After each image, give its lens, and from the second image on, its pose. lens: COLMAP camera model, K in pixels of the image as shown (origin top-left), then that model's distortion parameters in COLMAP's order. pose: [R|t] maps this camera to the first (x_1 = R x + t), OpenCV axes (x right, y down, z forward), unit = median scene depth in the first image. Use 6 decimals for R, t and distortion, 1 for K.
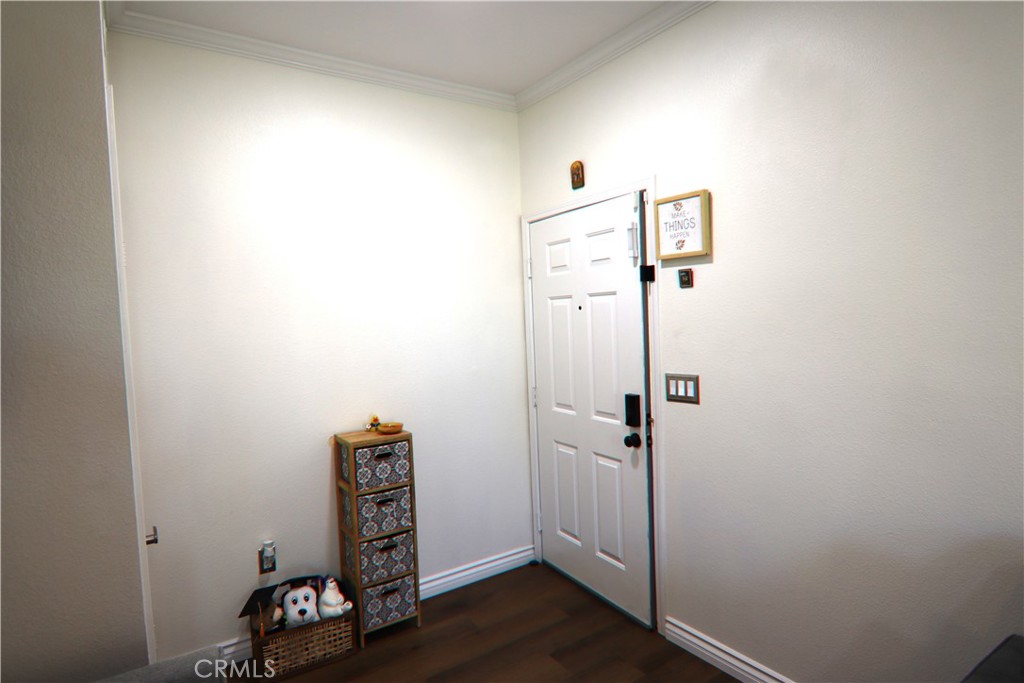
lens RADIAL K [[564.1, 0, 515.9], [0, 564.1, 345.5], [0, 0, 1]] dist [-0.001924, -0.012207]
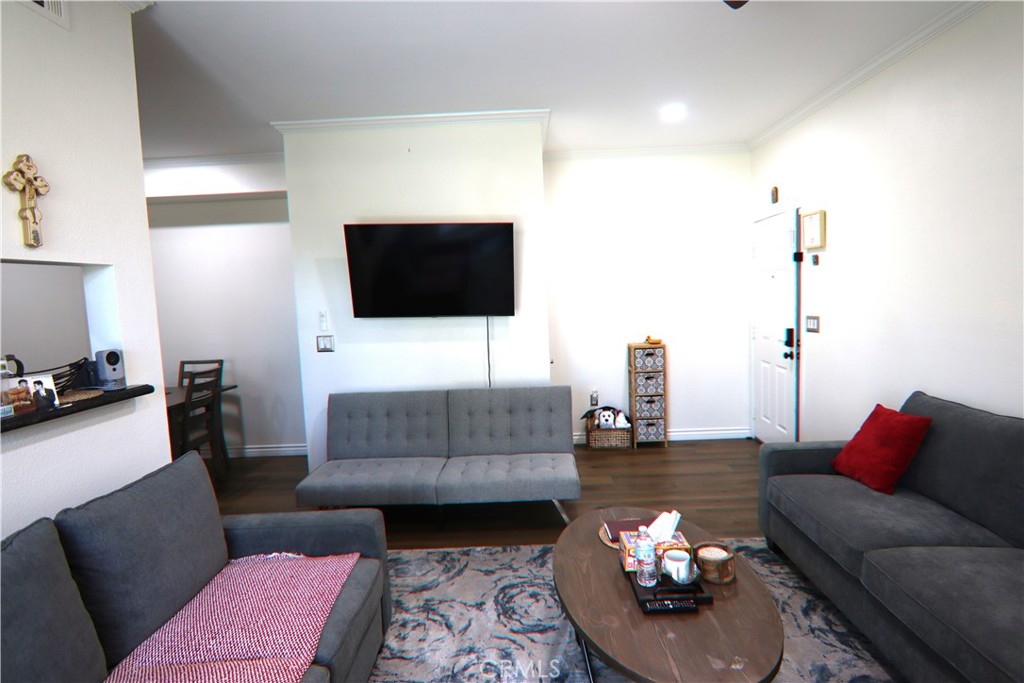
lens RADIAL K [[564.1, 0, 515.9], [0, 564.1, 345.5], [0, 0, 1]] dist [-0.001924, -0.012207]
pose [[0.816411, 0.057726, -0.574579, 0.513643], [-0.021696, 0.997355, 0.069373, 0.039186], [0.577064, -0.044170, 0.815503, -0.869596]]
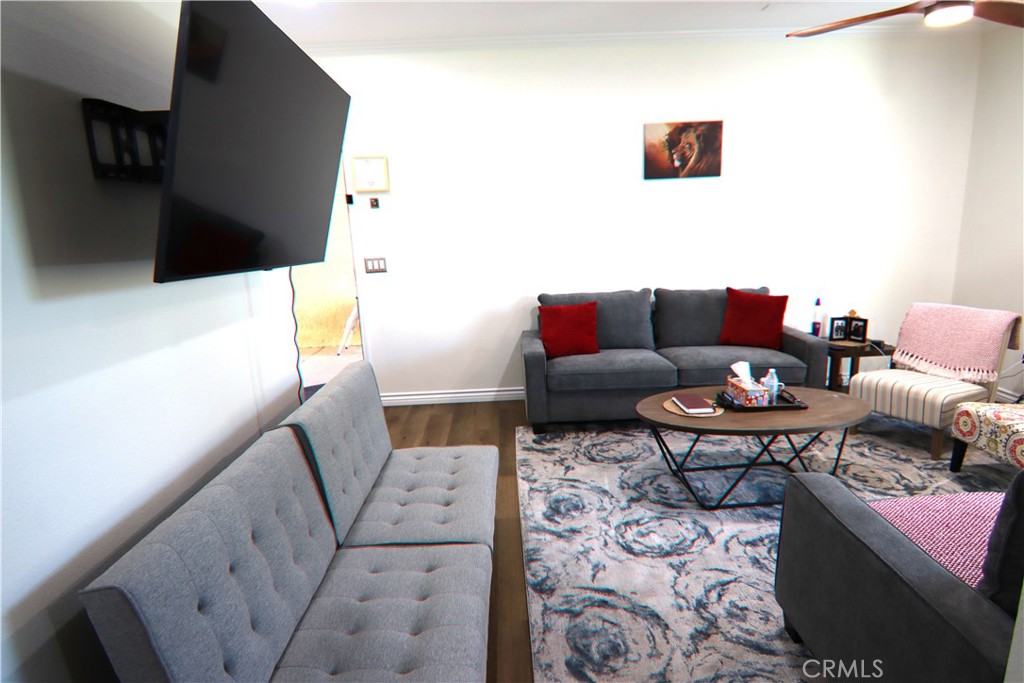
lens RADIAL K [[564.1, 0, 515.9], [0, 564.1, 345.5], [0, 0, 1]] dist [-0.001924, -0.012207]
pose [[0.540418, -0.160473, 0.825952, -0.944651], [0.063757, 0.986632, 0.149975, 0.083289], [-0.838977, -0.028389, 0.543425, -0.352380]]
